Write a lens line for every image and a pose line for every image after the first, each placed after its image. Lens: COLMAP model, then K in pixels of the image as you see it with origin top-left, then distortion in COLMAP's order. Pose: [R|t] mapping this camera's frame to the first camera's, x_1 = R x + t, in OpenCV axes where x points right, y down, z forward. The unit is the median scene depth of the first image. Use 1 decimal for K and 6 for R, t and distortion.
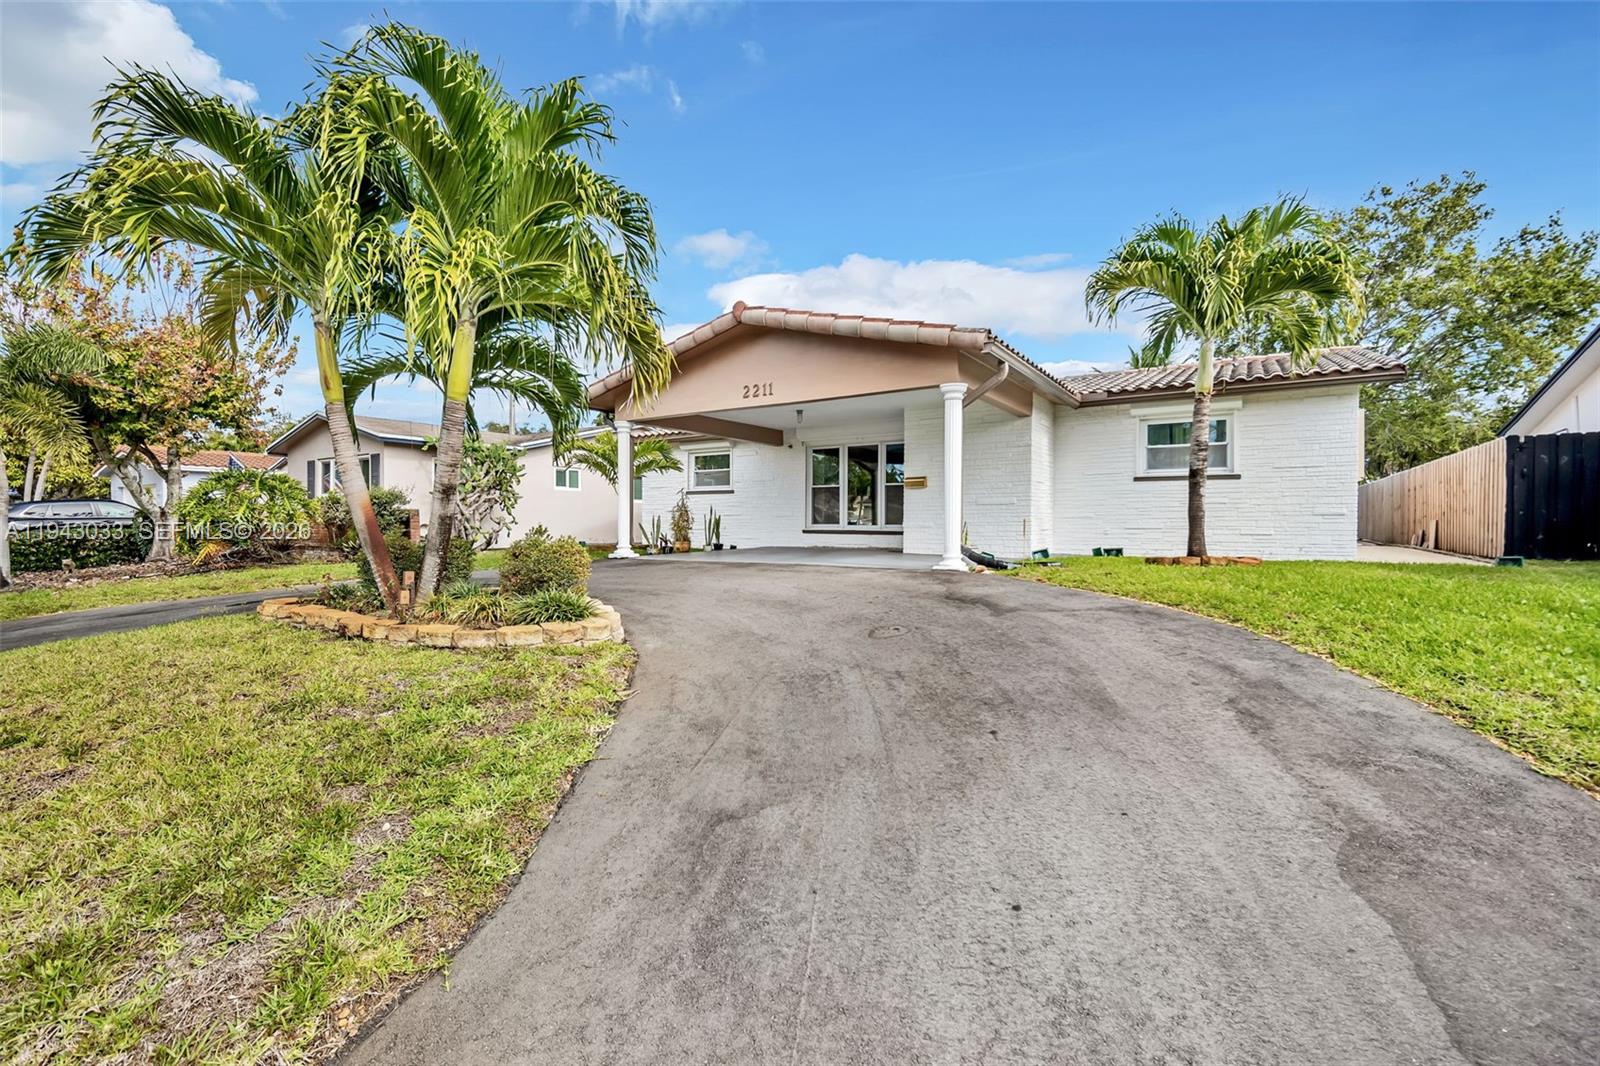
lens RADIAL K [[690.6, 0, 792.0], [0, 690.6, 529.5], [0, 0, 1]] dist [0.002914, 0.000150]
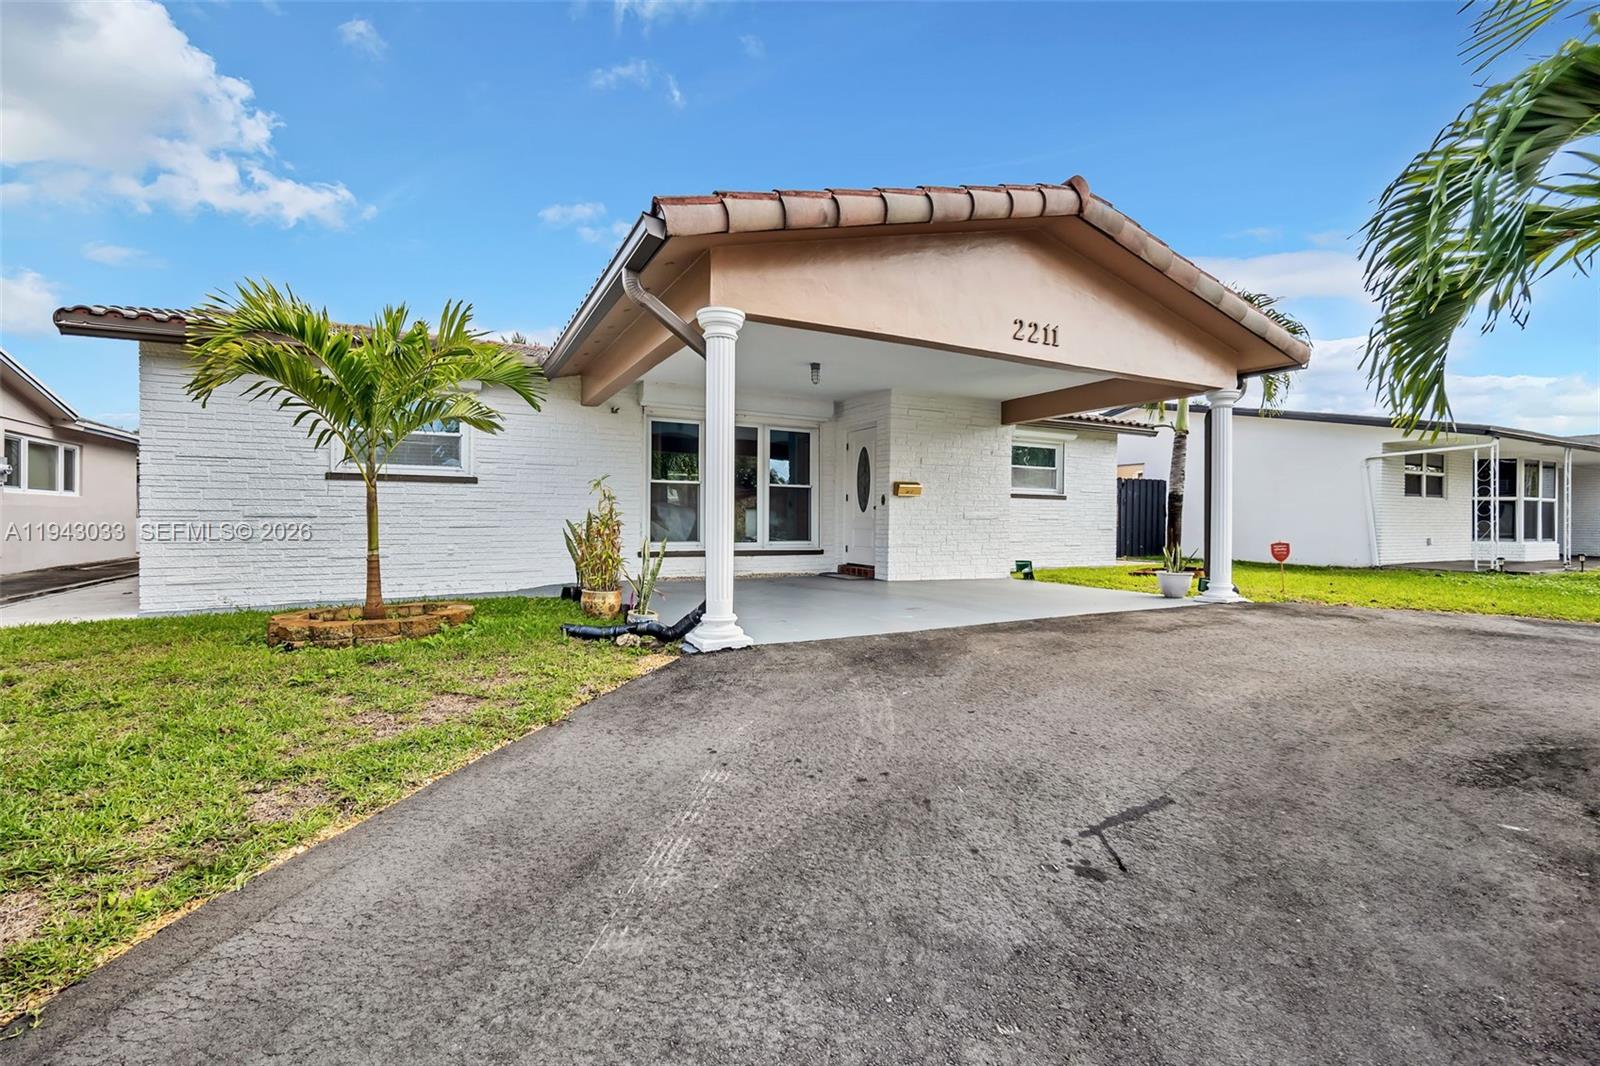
lens RADIAL K [[690.6, 0, 799.8], [0, 690.6, 526.1], [0, 0, 1]] dist [0.002914, 0.000150]
pose [[0.482498, -0.006814, 0.875871, -0.446547], [0.003340, 0.999977, 0.005939, -0.024739], [-0.875891, 0.000059, 0.482510, 0.586969]]
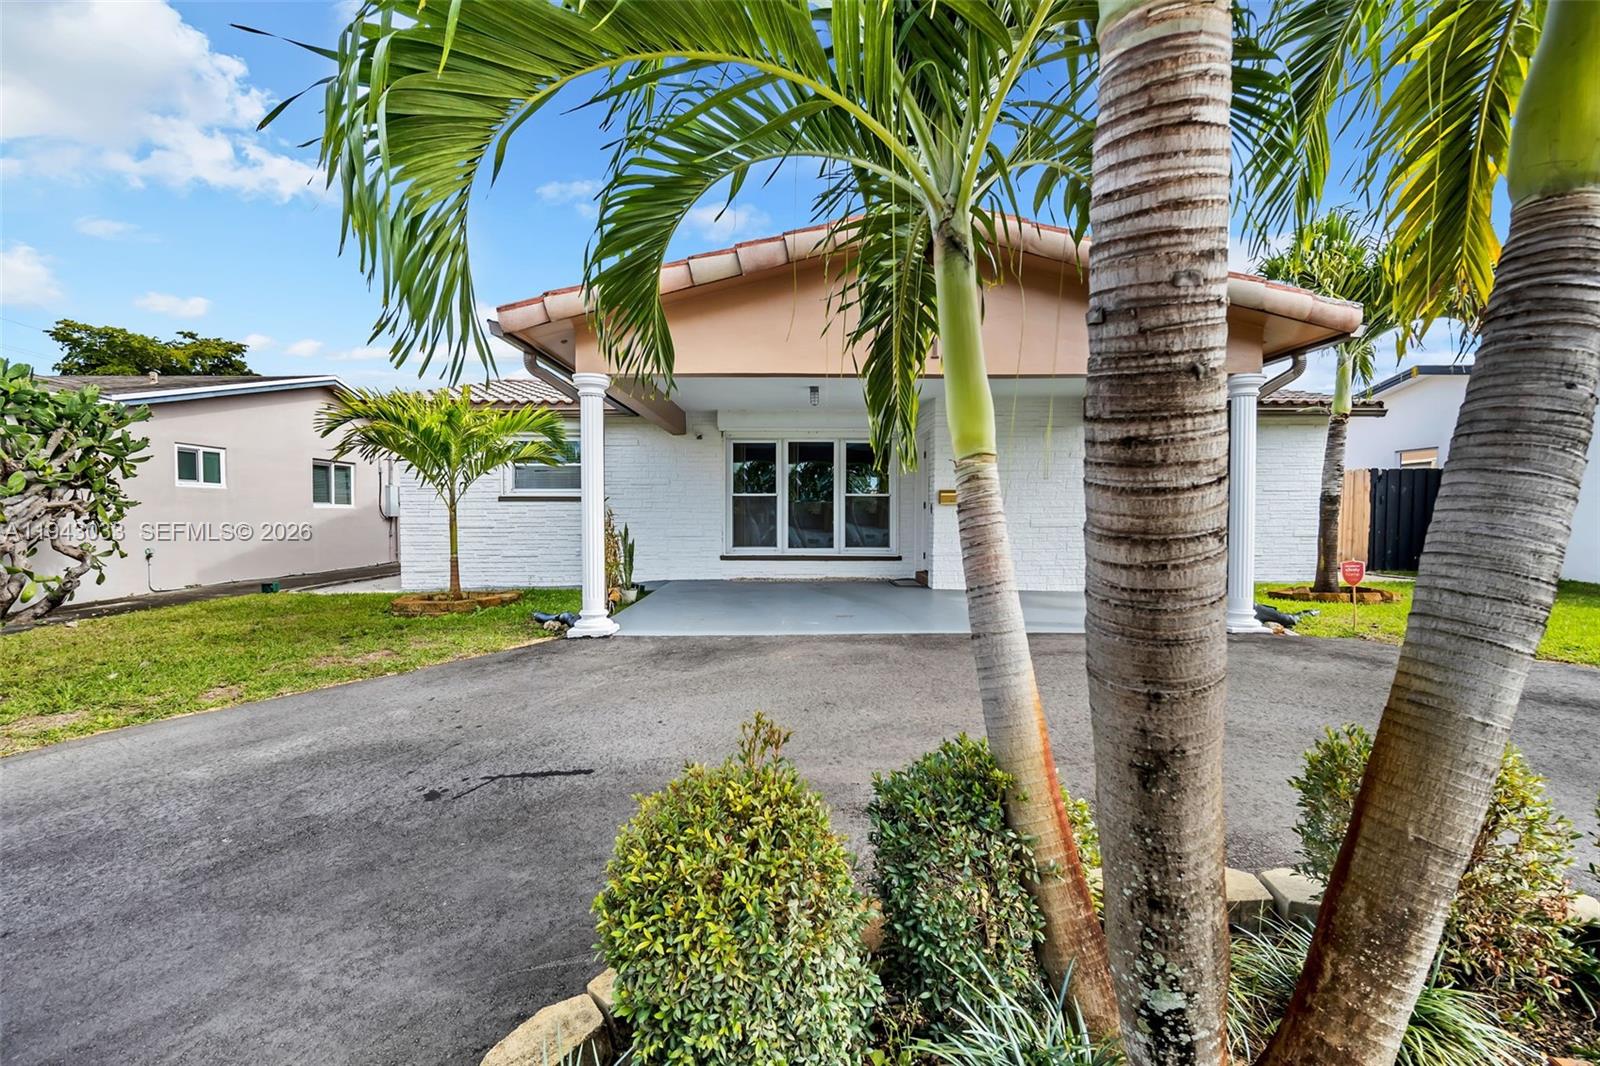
lens RADIAL K [[690.6, 0, 795.5], [0, 690.6, 538.8], [0, 0, 1]] dist [0.002914, 0.000150]
pose [[0.834295, -0.020817, 0.550925, -0.312681], [0.007945, 0.999637, 0.025740, -0.034304], [-0.551261, -0.017098, 0.834158, 0.366091]]
